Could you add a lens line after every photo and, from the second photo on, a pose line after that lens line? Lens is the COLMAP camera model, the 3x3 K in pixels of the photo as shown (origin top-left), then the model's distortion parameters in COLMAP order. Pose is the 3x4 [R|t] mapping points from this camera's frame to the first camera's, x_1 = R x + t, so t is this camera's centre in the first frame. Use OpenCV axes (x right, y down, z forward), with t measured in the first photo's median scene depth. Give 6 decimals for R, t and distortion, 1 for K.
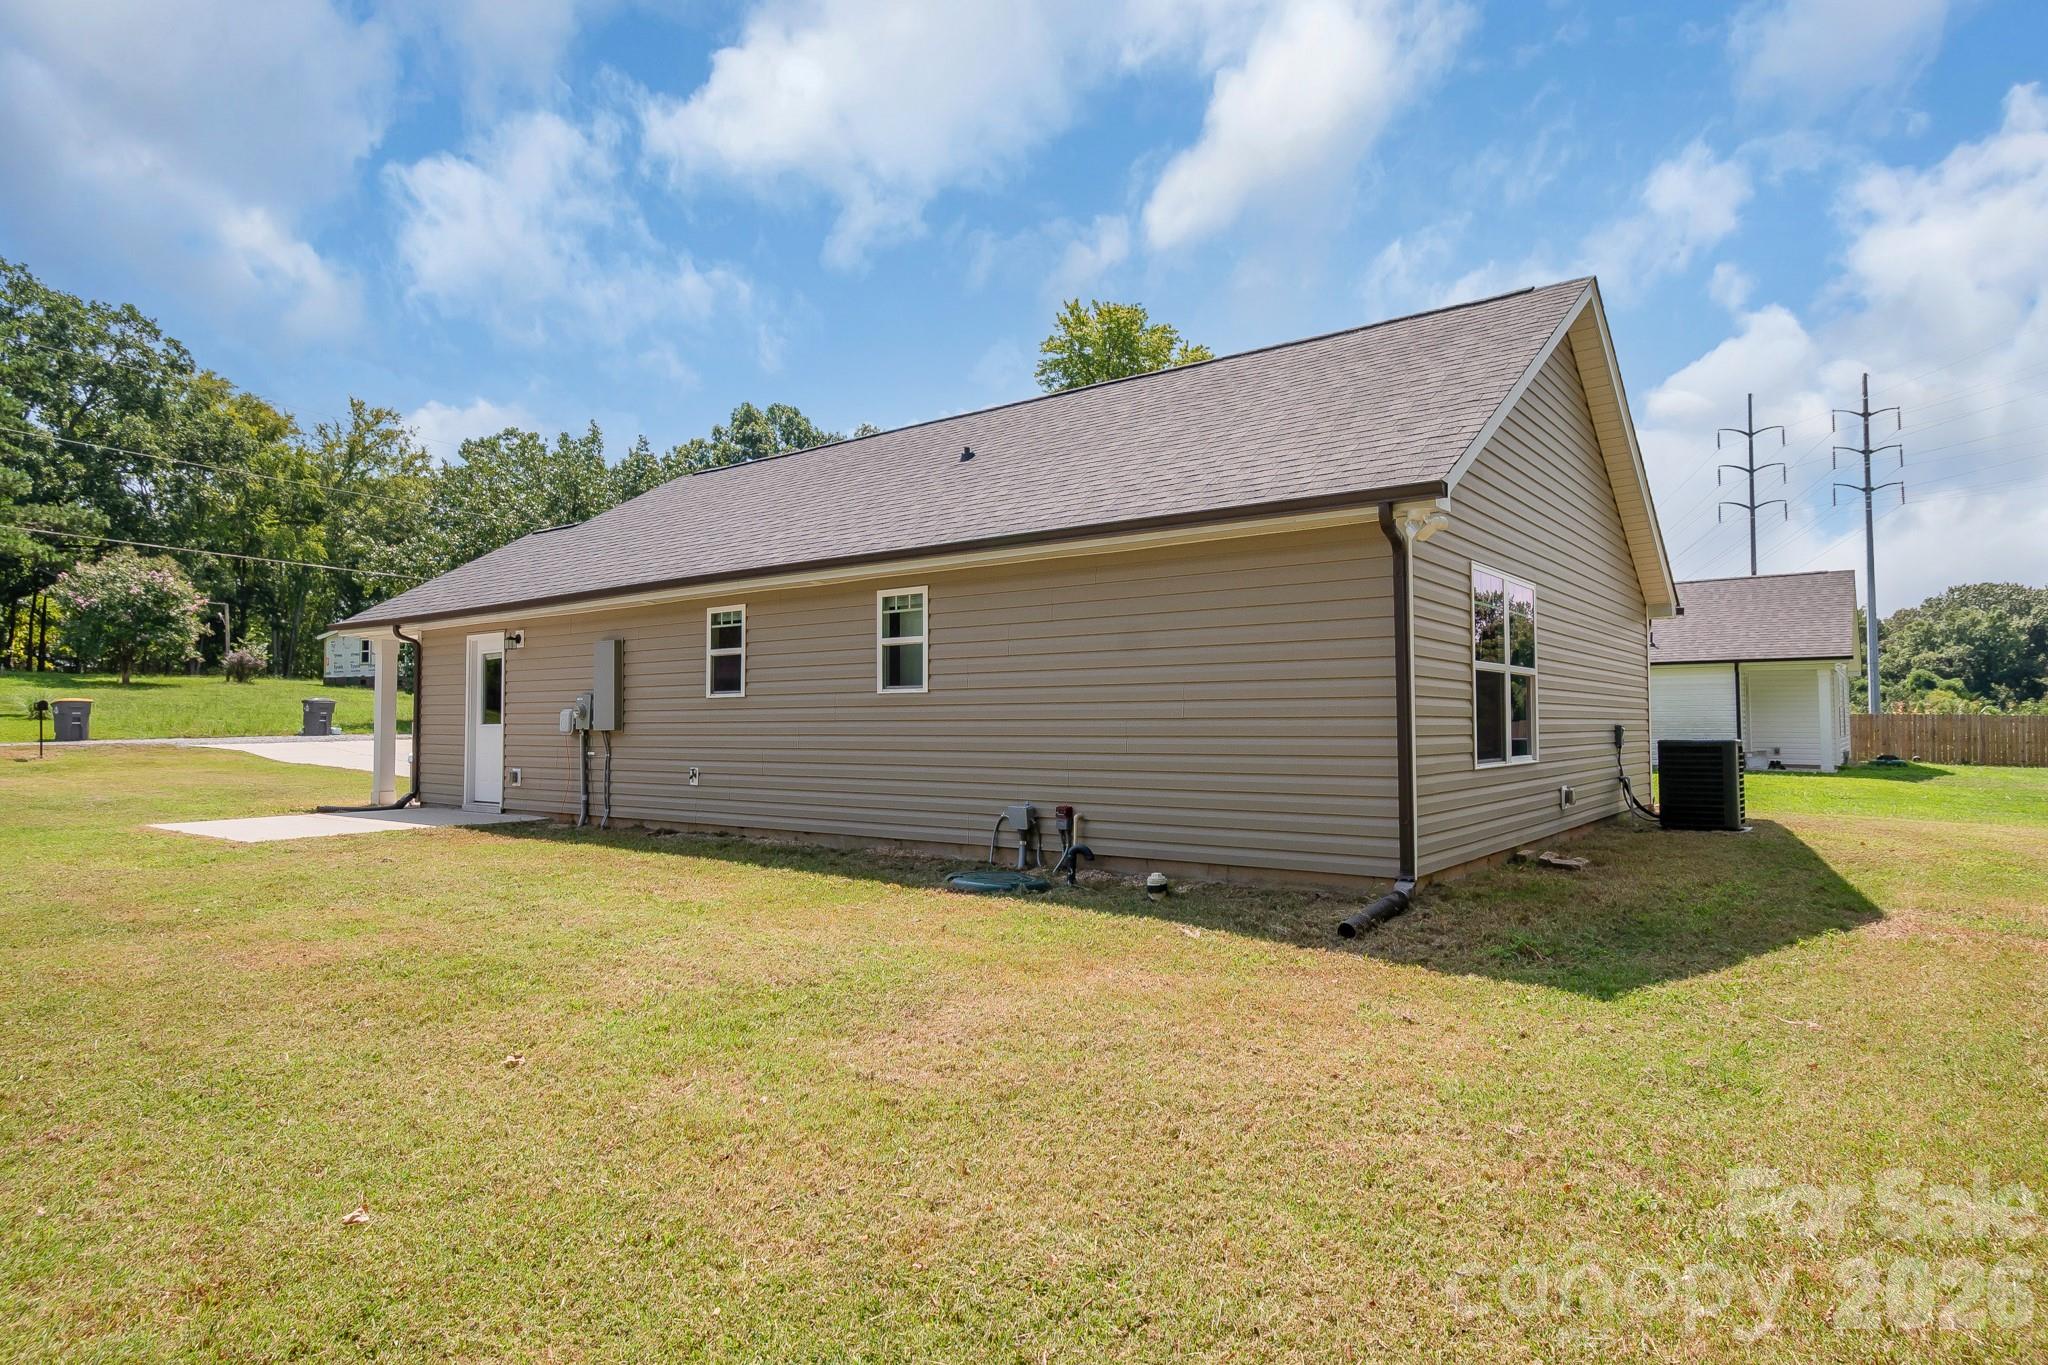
lens RADIAL K [[1154.5, 0, 1019.9], [0, 1154.5, 683.6], [0, 0, 1]] dist [0.001475, 0.000350]
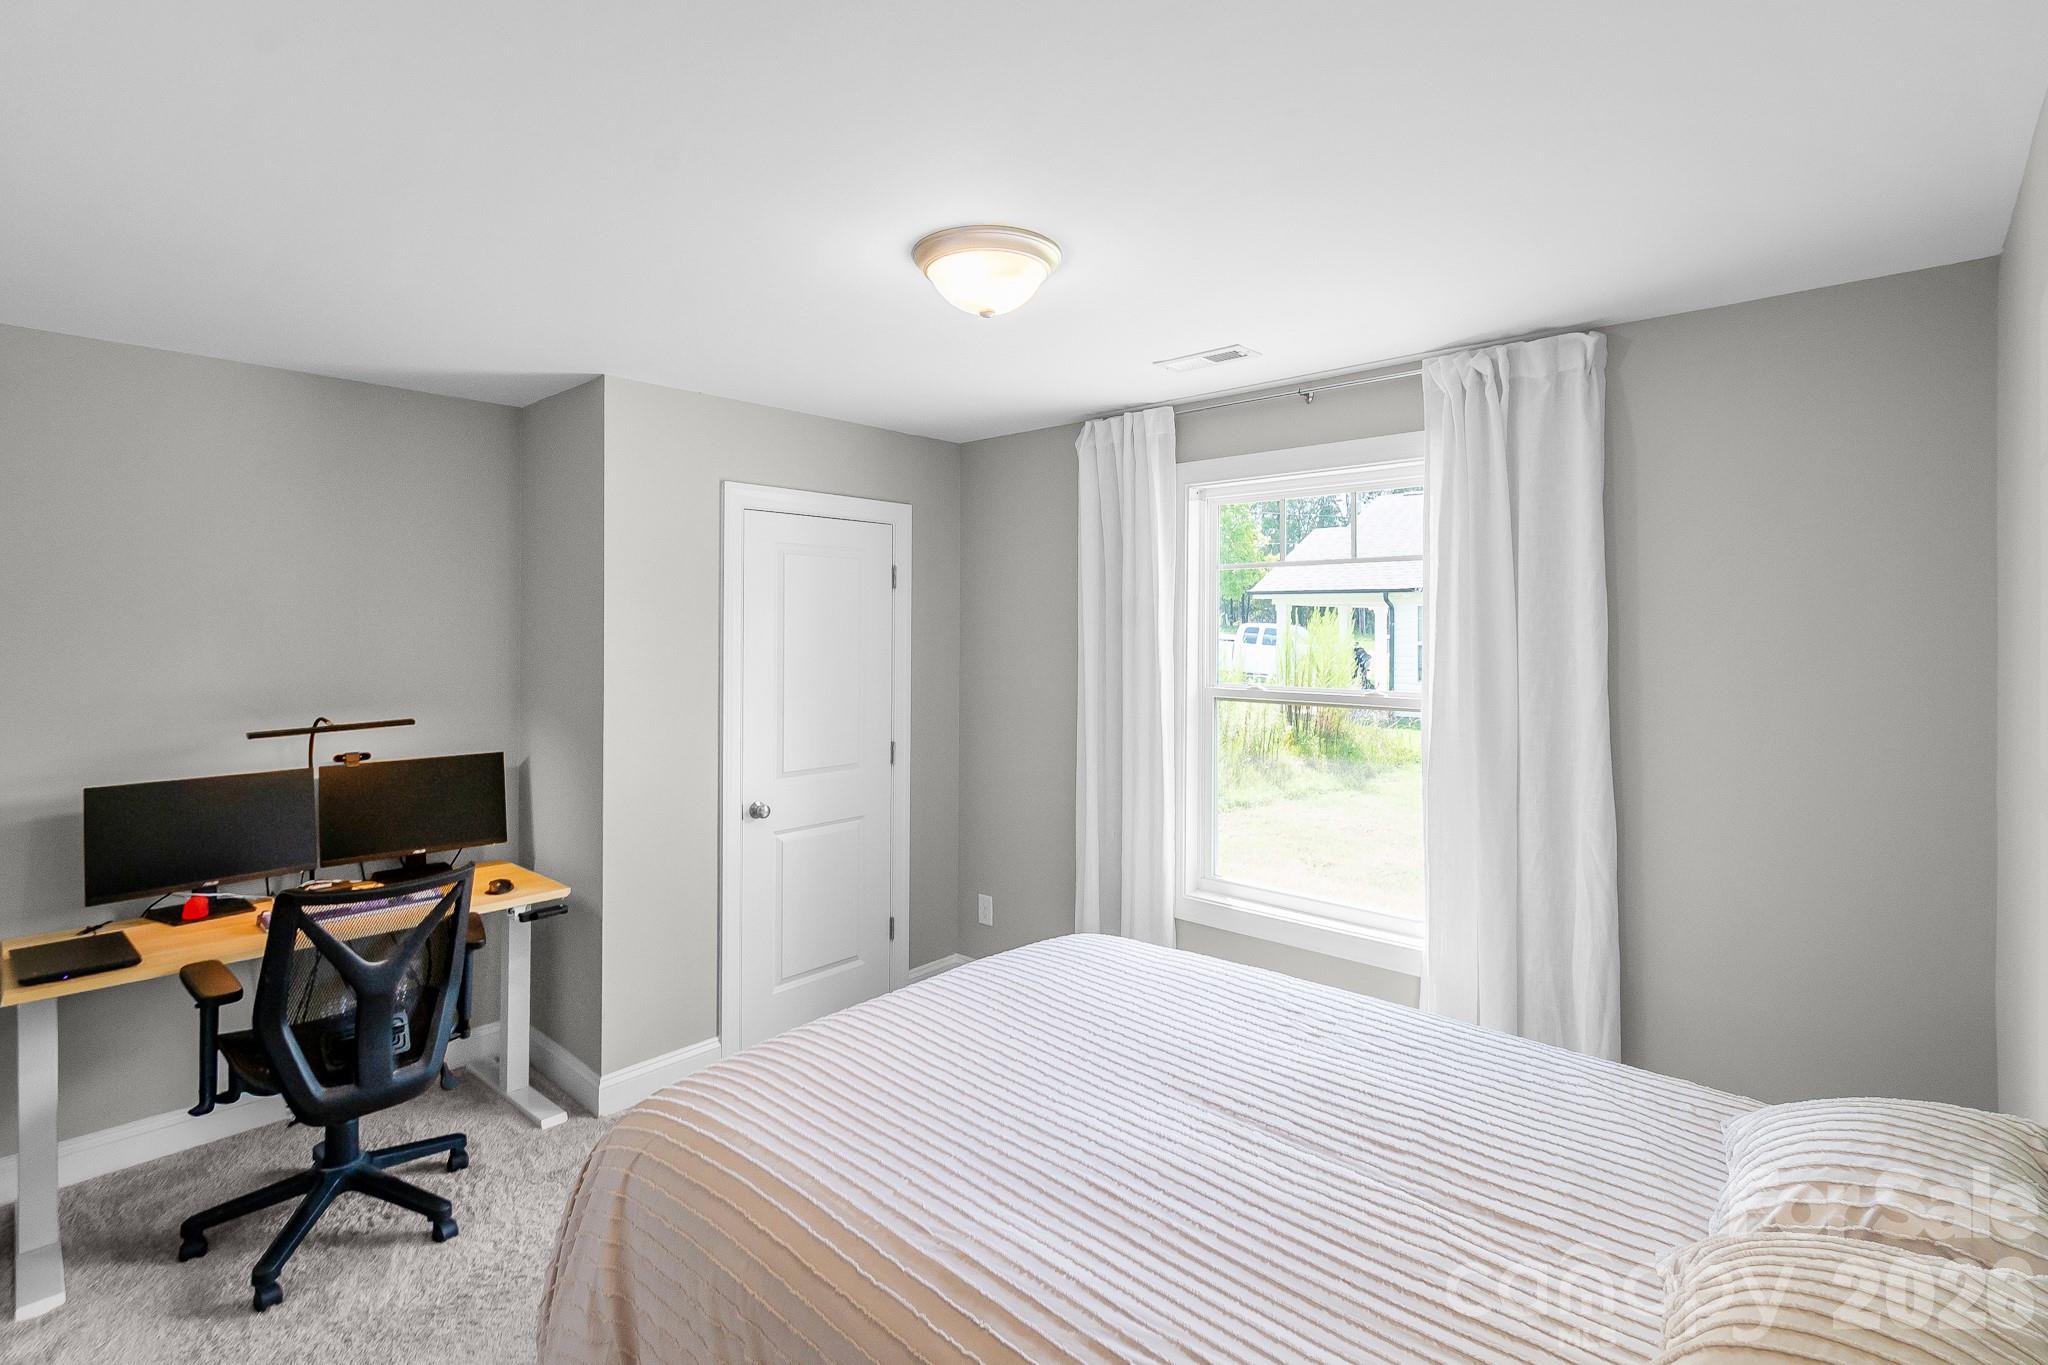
lens RADIAL K [[927.1, 0, 1024.5], [0, 927.1, 667.5], [0, 0, 1]] dist [-0.000201, 0.000251]
pose [[0.092380, -0.032002, 0.995209, -1.676492], [-0.028708, 0.998982, 0.034789, -0.000989], [-0.995310, -0.031784, 0.091368, 1.204016]]
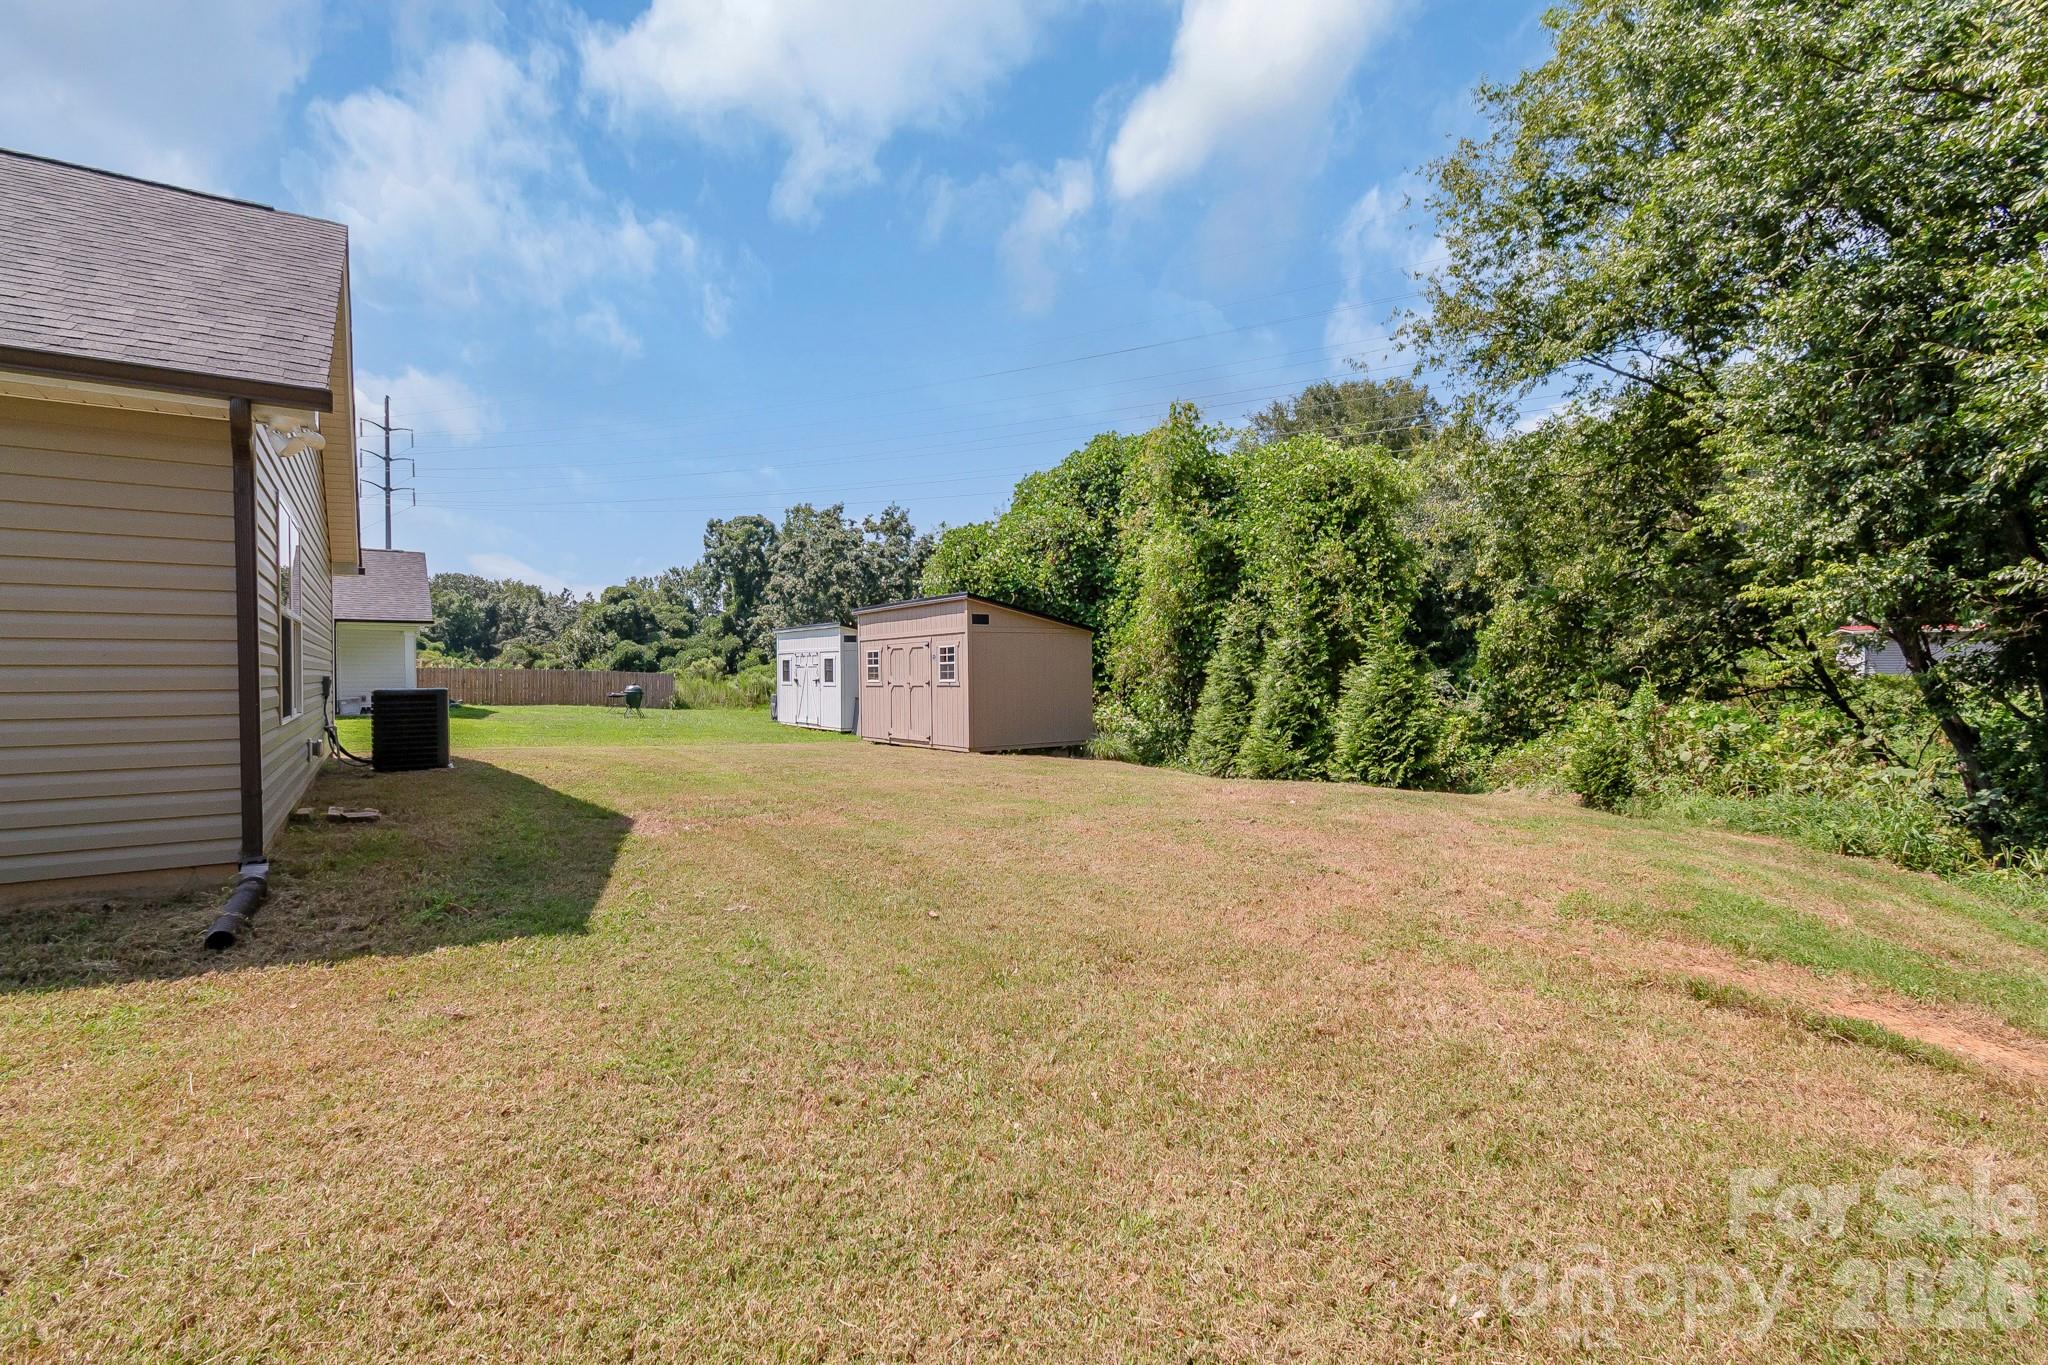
lens RADIAL K [[927.1, 0, 1023.5], [0, 927.1, 679.3], [0, 0, 1]] dist [-0.000201, 0.000251]
pose [[0.307161, -0.007969, 0.951624, -0.085351], [-0.027999, 0.999456, 0.017407, 0.007741], [-0.951246, -0.031991, 0.306771, 0.181443]]
